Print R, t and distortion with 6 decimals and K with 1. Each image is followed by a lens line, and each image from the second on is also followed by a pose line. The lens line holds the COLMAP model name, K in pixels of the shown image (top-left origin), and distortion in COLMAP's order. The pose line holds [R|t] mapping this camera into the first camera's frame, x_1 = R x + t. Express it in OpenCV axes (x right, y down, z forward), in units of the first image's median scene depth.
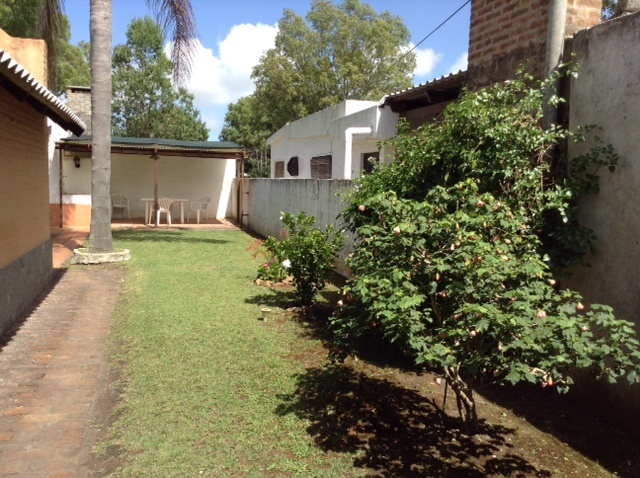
lens RADIAL K [[572.7, 0, 321.2], [0, 572.7, 249.6], [0, 0, 1]] dist [0.011170, 0.001003]
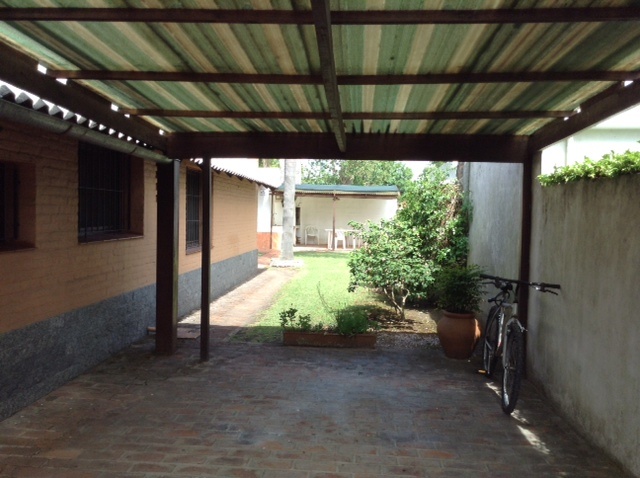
lens RADIAL K [[572.7, 0, 321.2], [0, 572.7, 249.6], [0, 0, 1]] dist [0.011170, 0.001003]
pose [[0.936120, 0.018047, -0.351218, 0.162041], [-0.039500, 0.997759, -0.054015, 0.034026], [0.349456, 0.064437, 0.934734, -0.281560]]
